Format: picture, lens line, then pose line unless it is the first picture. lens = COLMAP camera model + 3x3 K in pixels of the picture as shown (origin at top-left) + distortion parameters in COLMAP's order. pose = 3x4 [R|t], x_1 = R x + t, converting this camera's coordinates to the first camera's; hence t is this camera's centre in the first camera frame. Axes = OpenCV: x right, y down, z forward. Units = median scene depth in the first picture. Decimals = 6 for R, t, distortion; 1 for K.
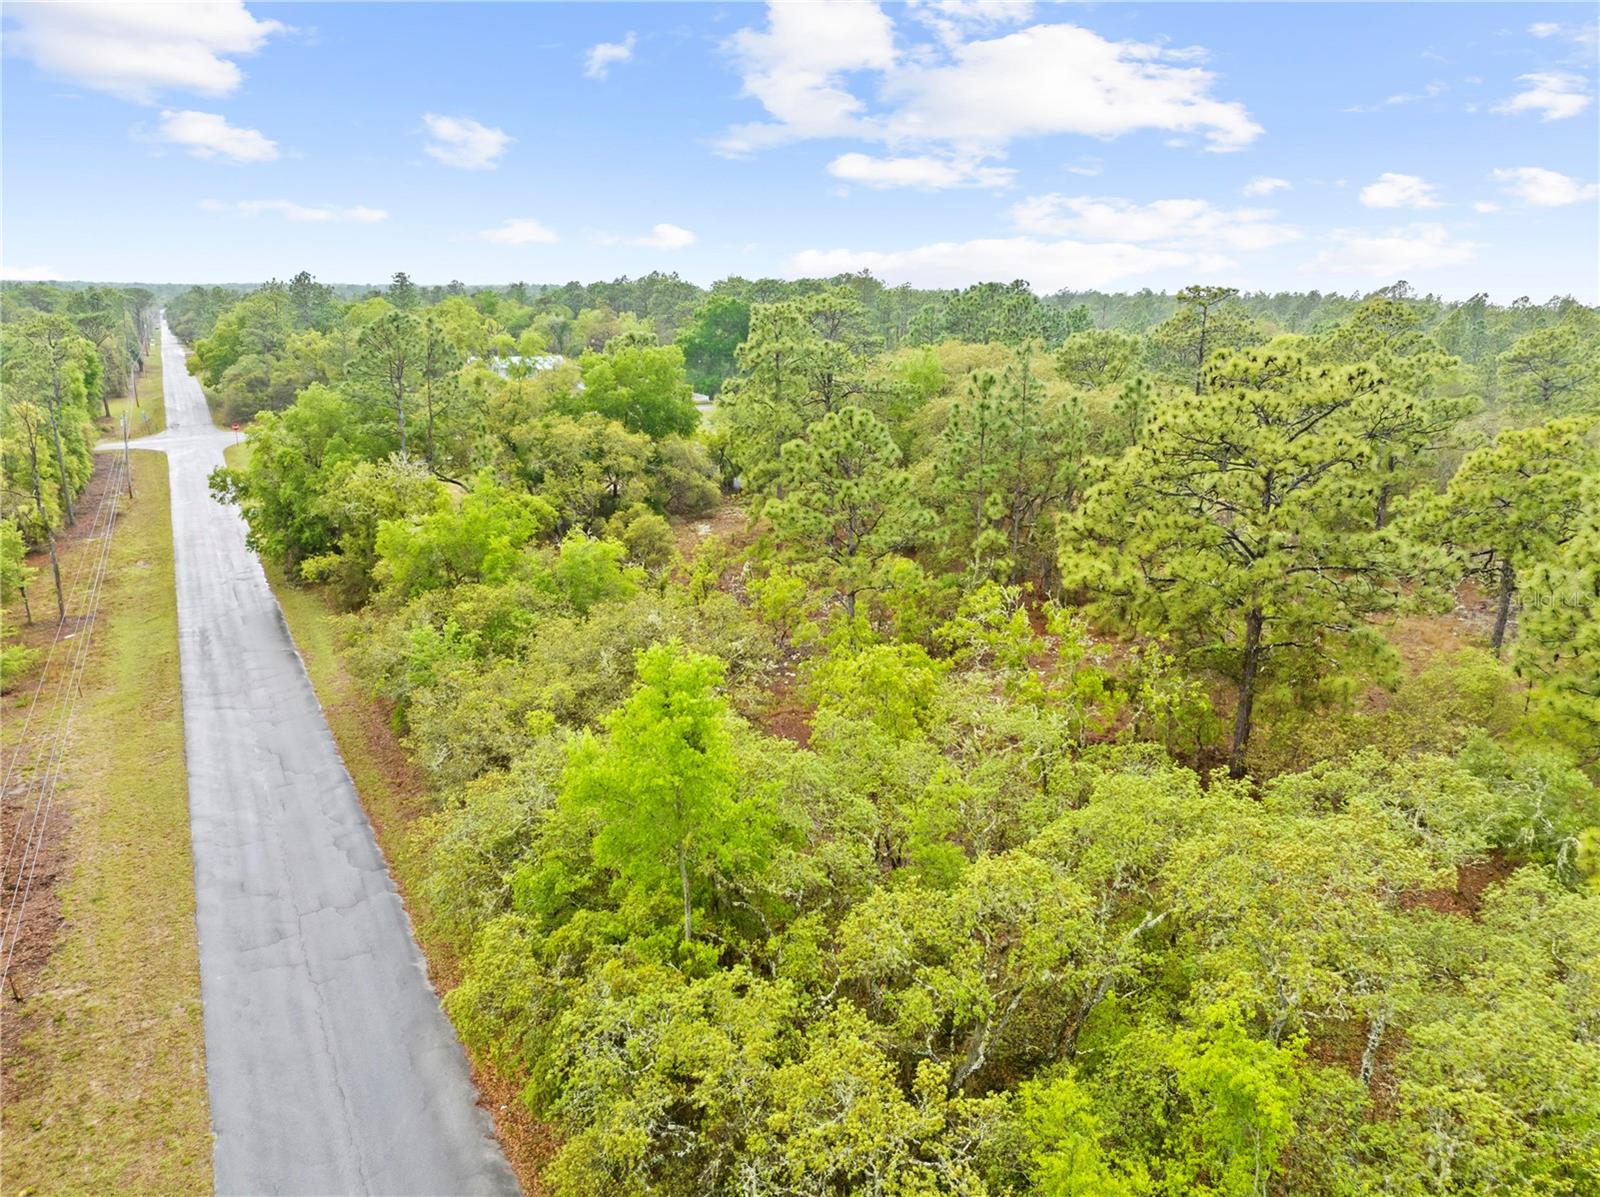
lens RADIAL K [[1127.6, 0, 794.2], [0, 1127.6, 597.2], [0, 0, 1]] dist [-0.050363, 0.025283]
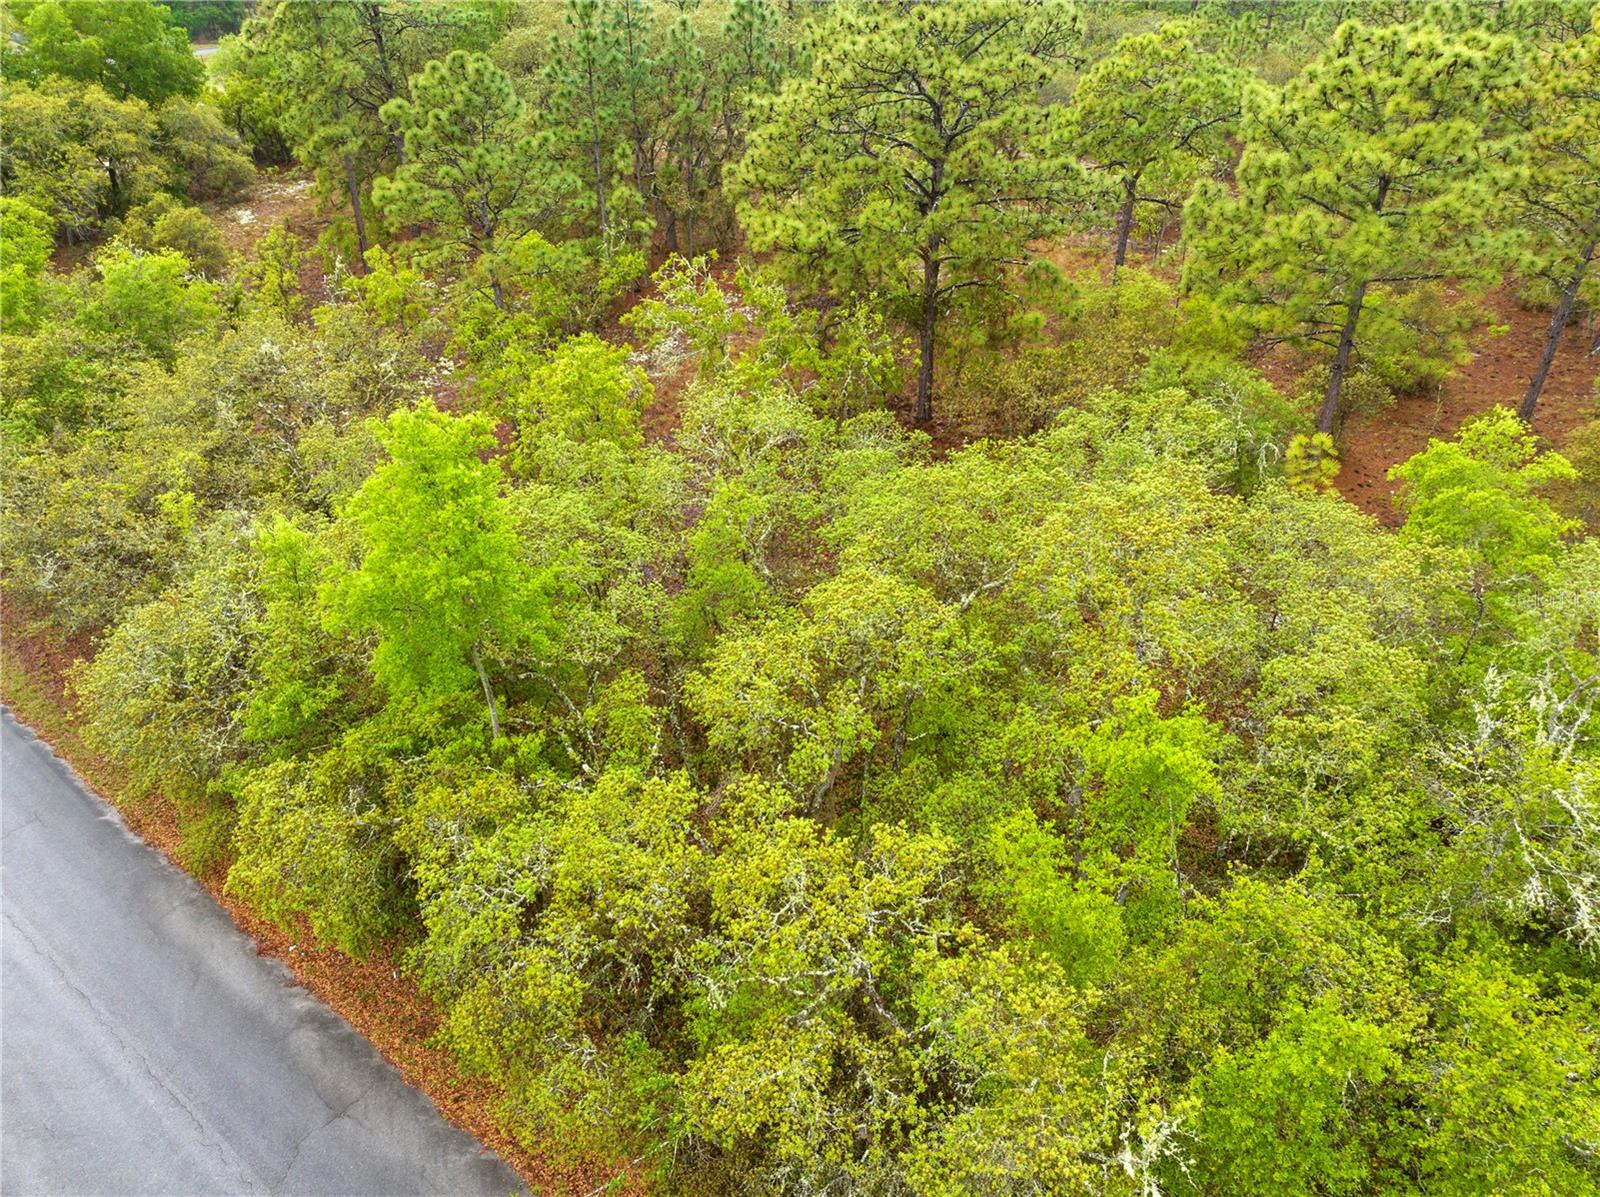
lens RADIAL K [[1127.6, 0, 802.6], [0, 1127.6, 602.0], [0, 0, 1]] dist [-0.050363, 0.025283]
pose [[0.917334, -0.219965, 0.331834, -0.078308], [0.108327, 0.939966, 0.323617, -0.027593], [-0.383097, -0.260919, 0.886091, 0.085543]]
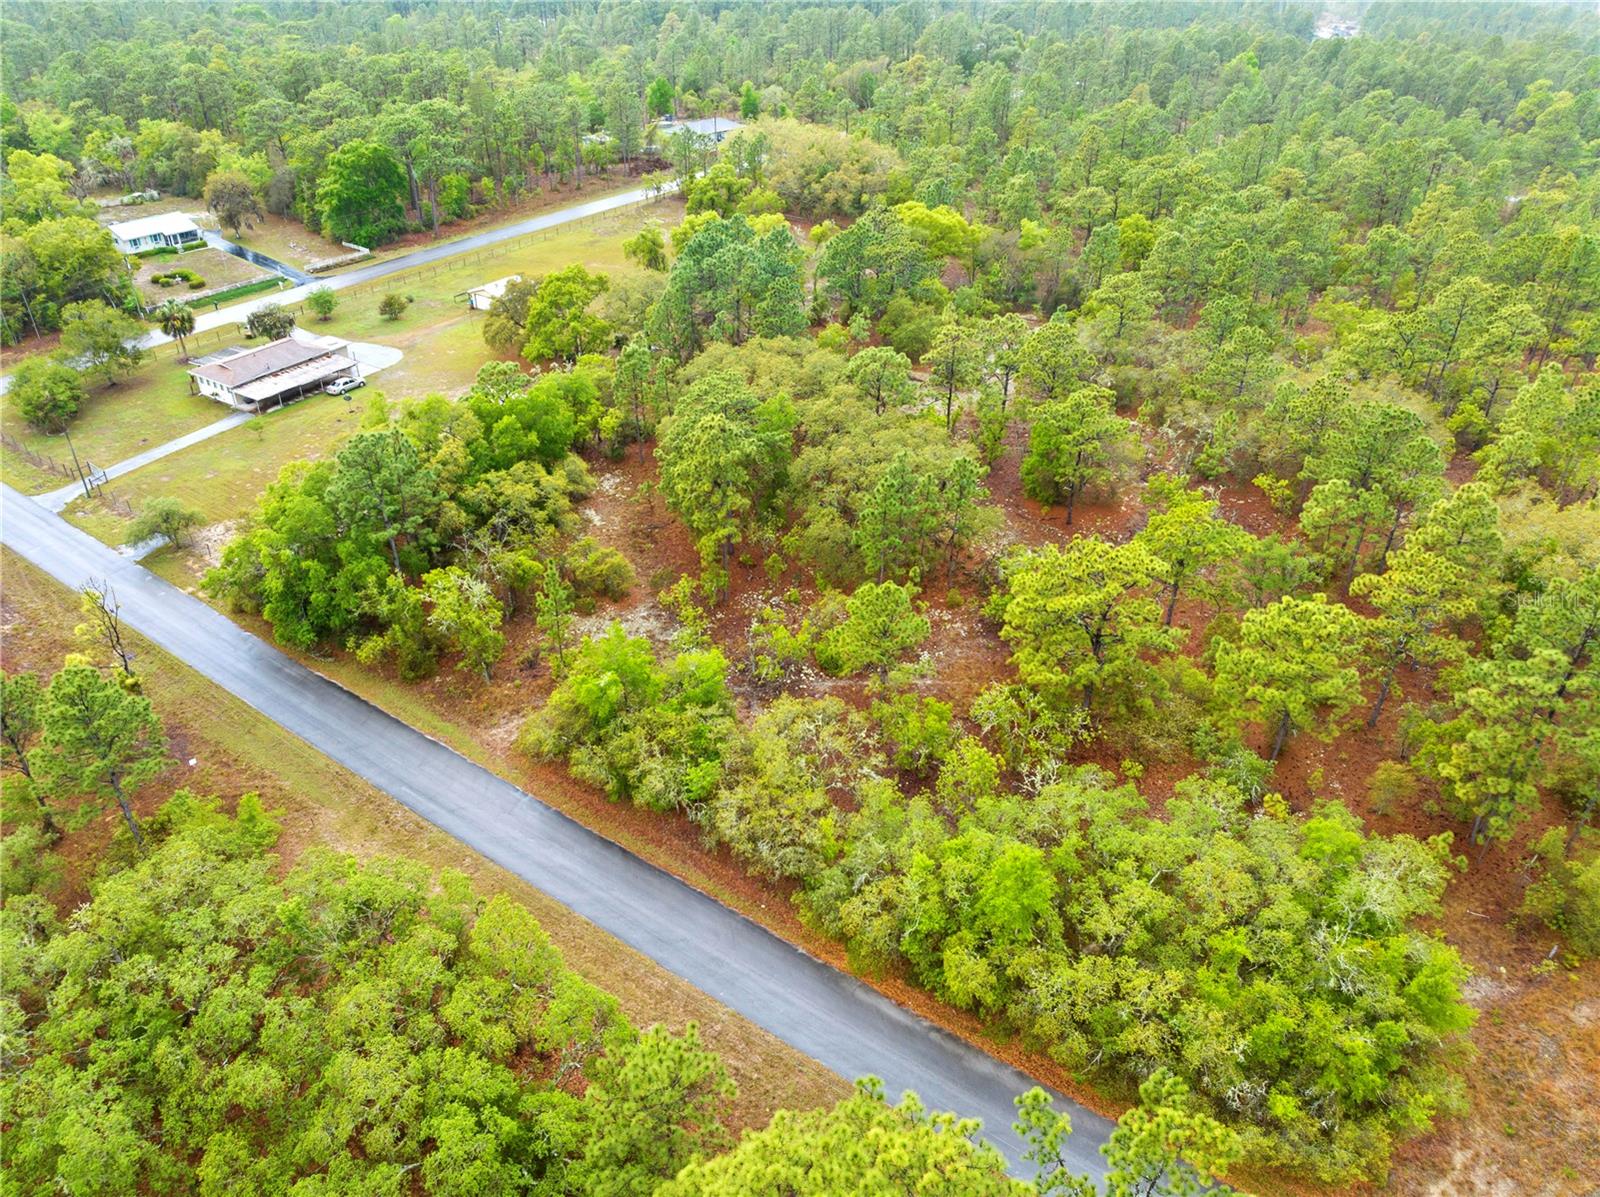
lens RADIAL K [[1127.6, 0, 806.2], [0, 1127.6, 599.5], [0, 0, 1]] dist [-0.050363, 0.025283]
pose [[0.900614, -0.226871, 0.370707, -0.739020], [0.105243, 0.941400, 0.320452, -0.739131], [-0.421685, -0.249589, 0.871715, -0.506628]]
